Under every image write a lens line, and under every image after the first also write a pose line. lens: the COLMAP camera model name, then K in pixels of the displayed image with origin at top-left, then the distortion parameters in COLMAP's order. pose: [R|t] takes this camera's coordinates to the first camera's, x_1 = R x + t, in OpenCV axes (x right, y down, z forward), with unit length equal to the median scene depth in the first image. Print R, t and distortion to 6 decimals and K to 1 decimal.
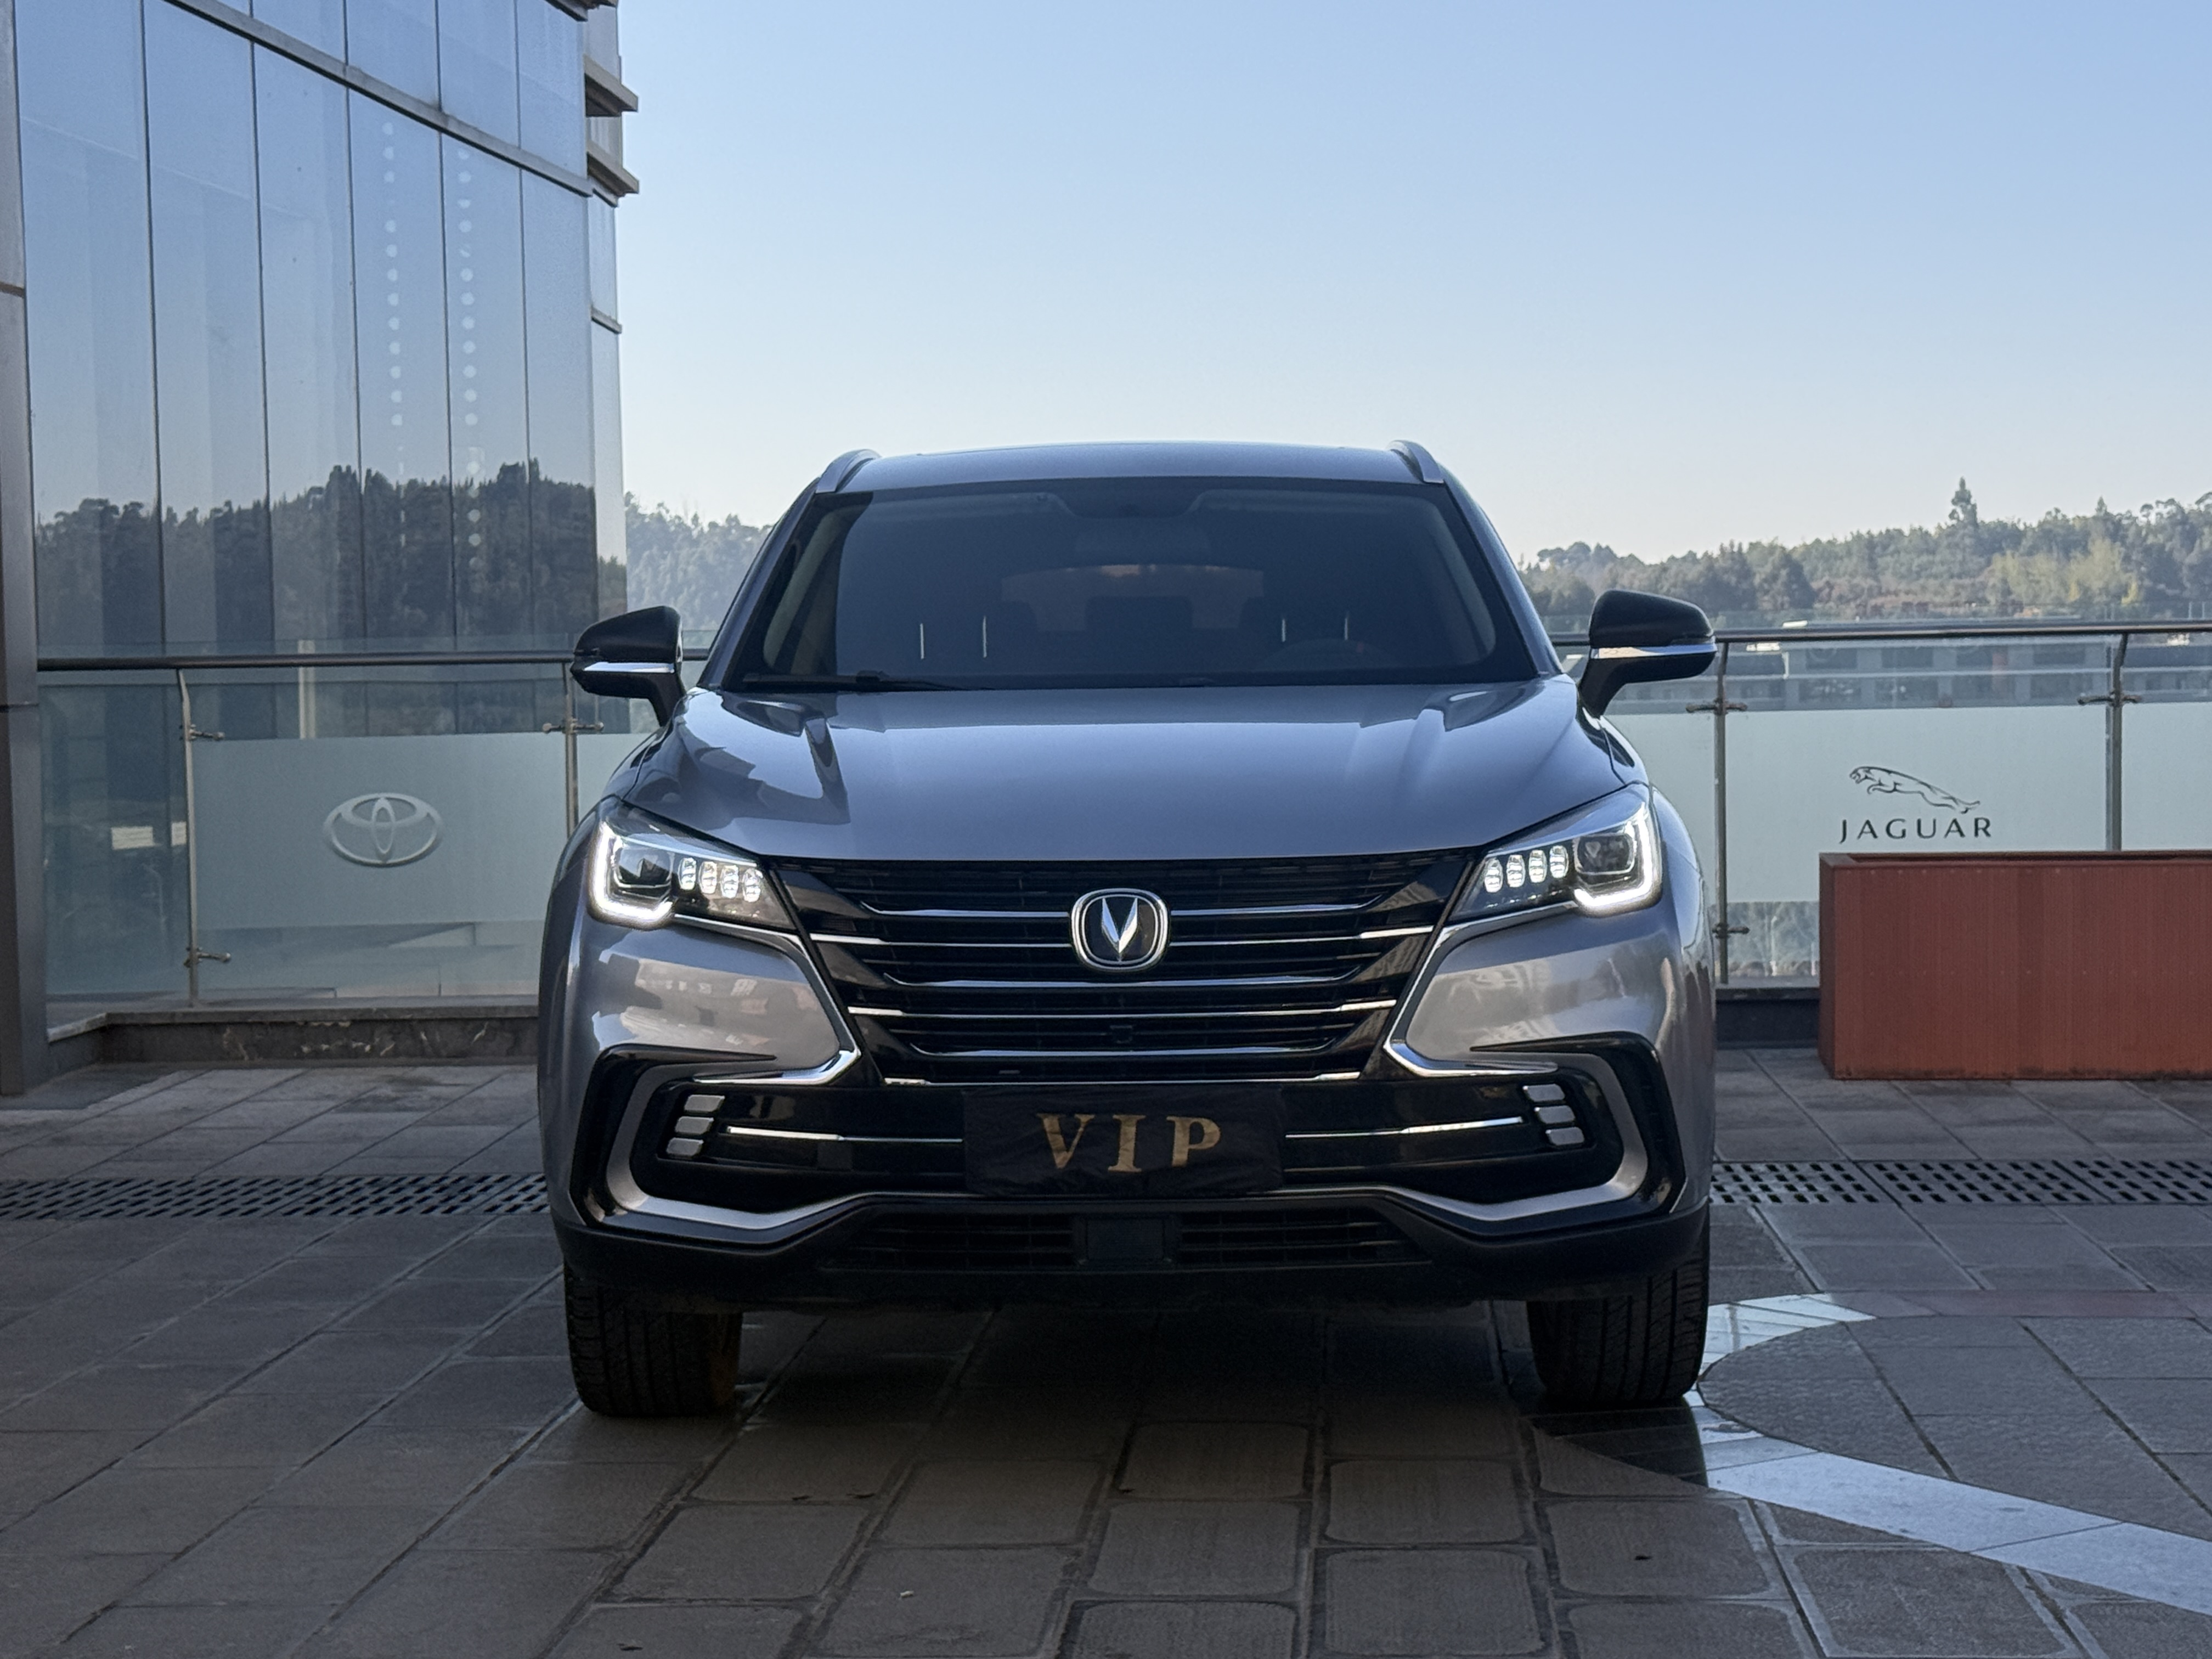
lens RADIAL K [[4024.9, 0, 1105.9], [0, 4024.9, 830.8], [0, 0, 1]] dist [0.123508, 0.000000]
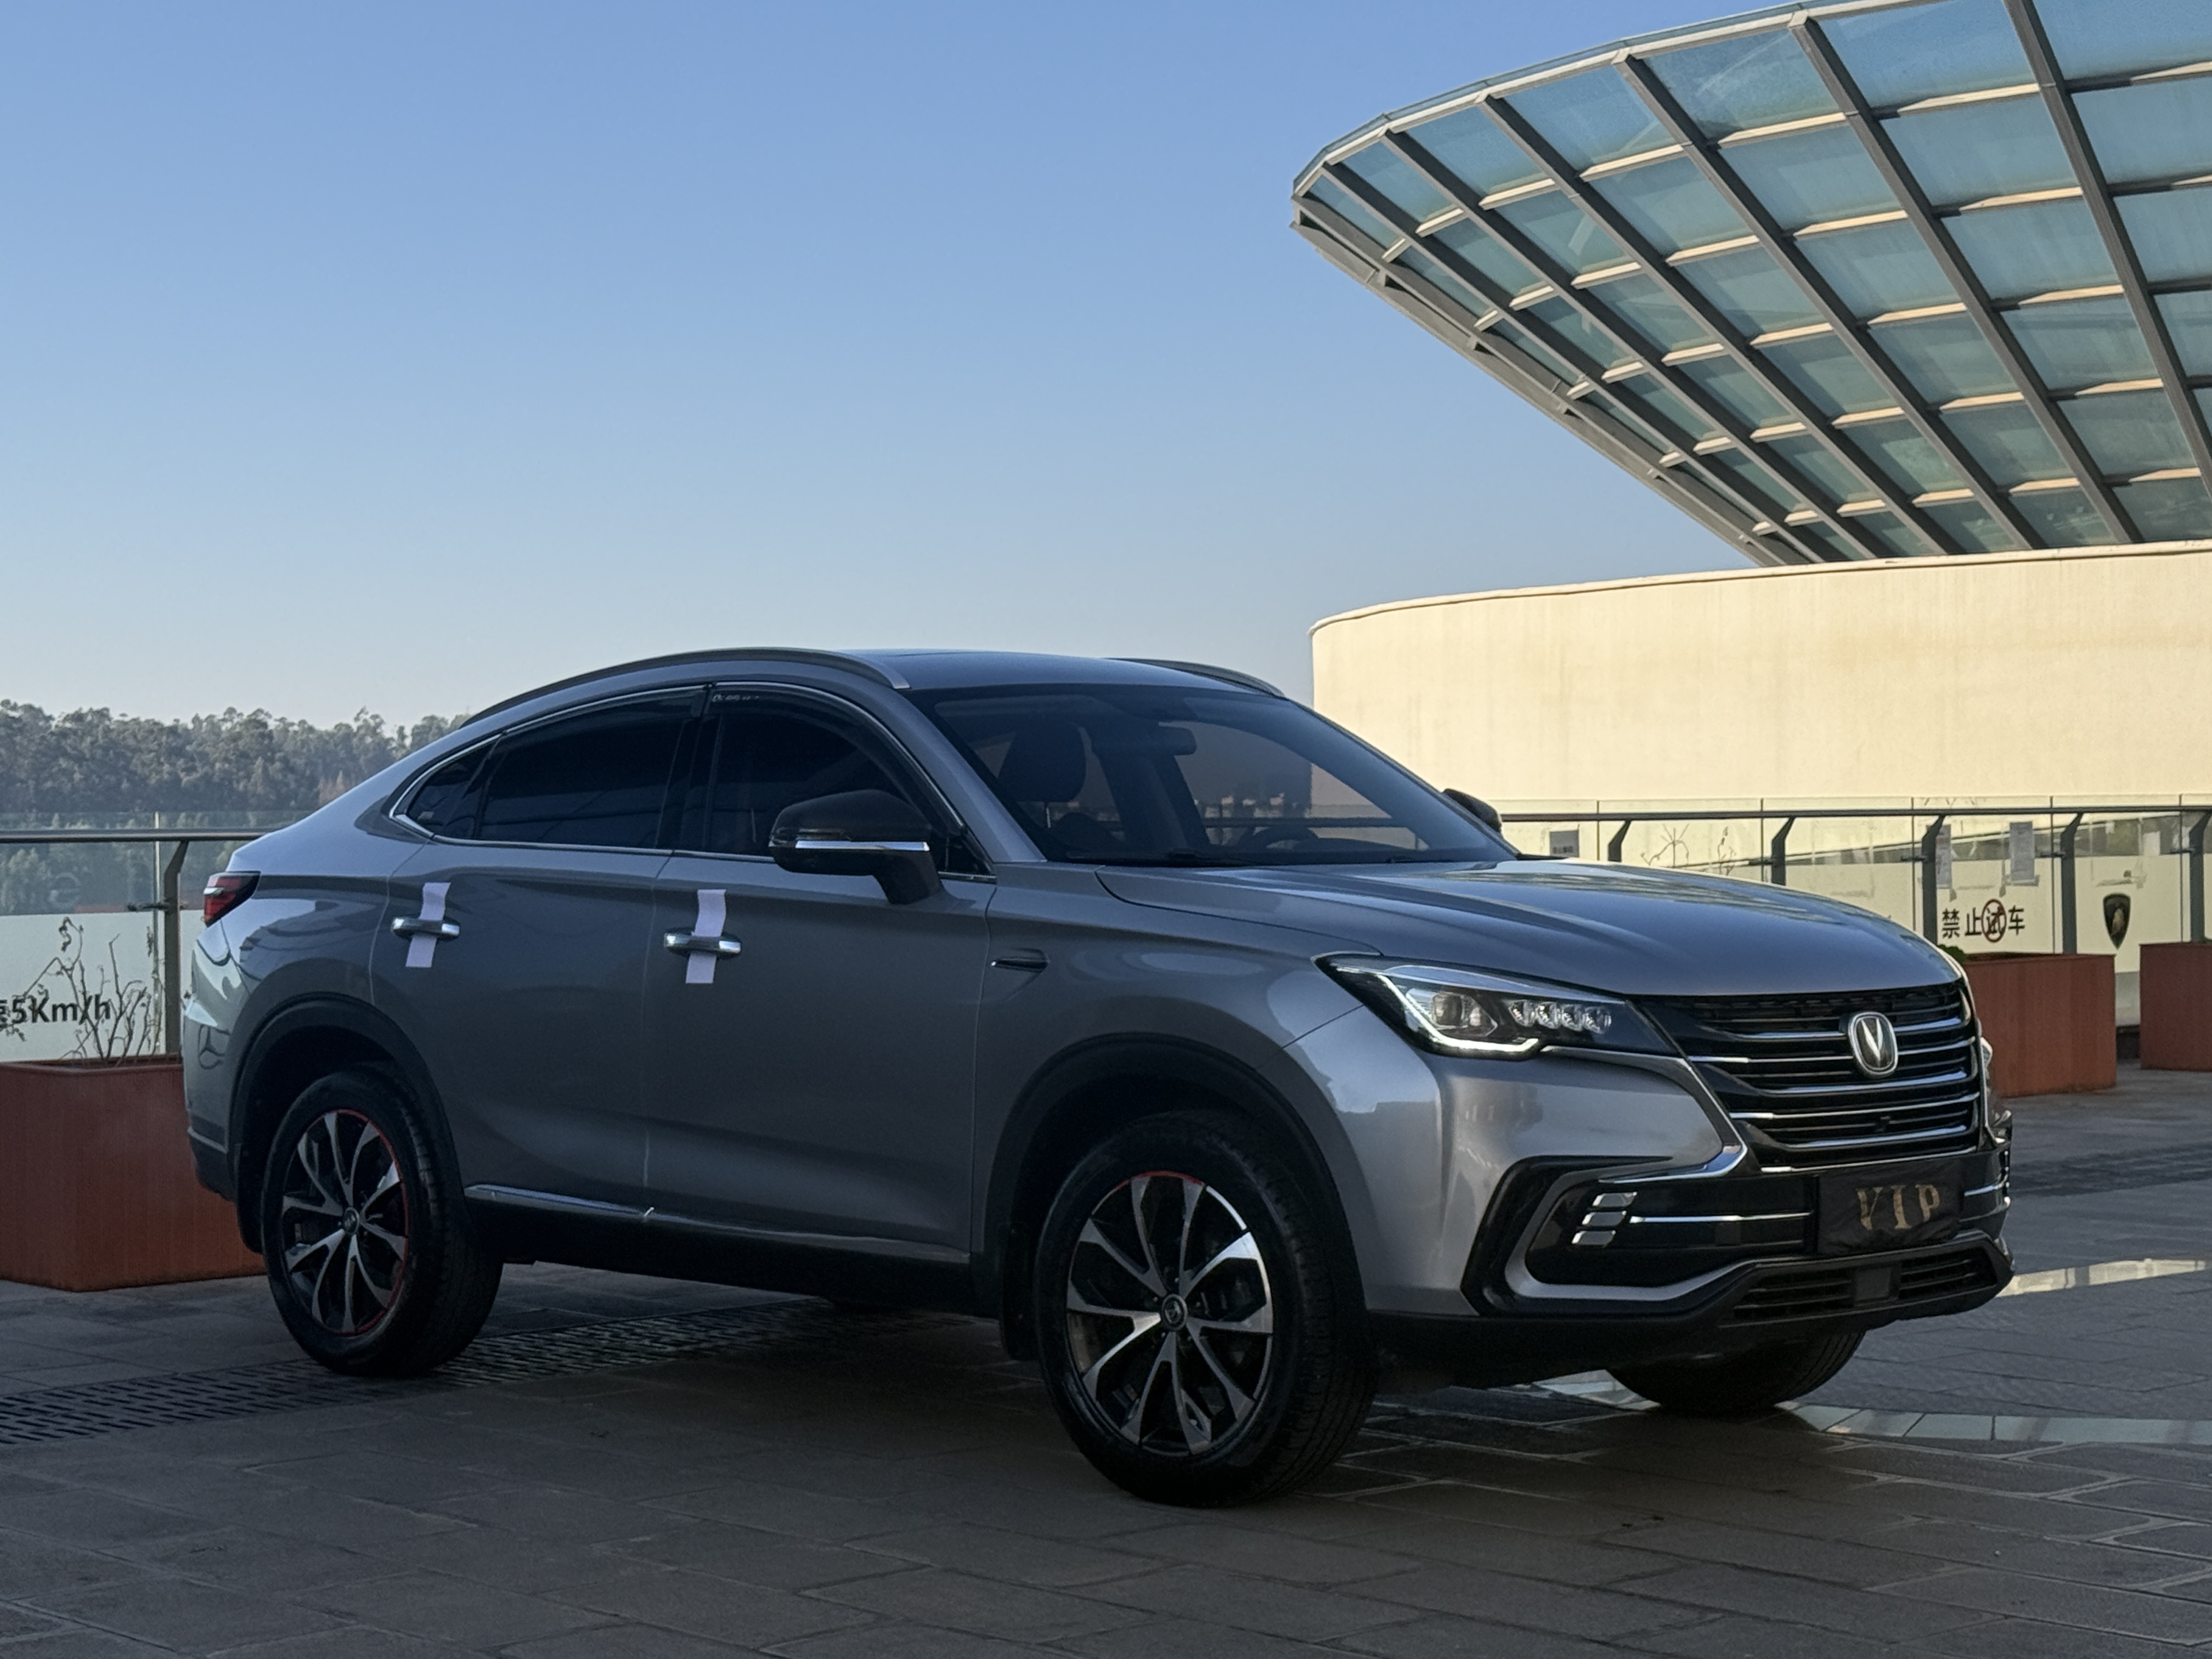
lens RADIAL K [[4024.9, 0, 1099.8], [0, 4024.9, 838.6], [0, 0, 1]] dist [0.123508, 0.000000]
pose [[0.705232, 0.004809, 0.708961, -1.096692], [0.032788, 0.998686, -0.039389, 0.001795], [-0.708218, 0.051024, 0.704147, 0.255612]]
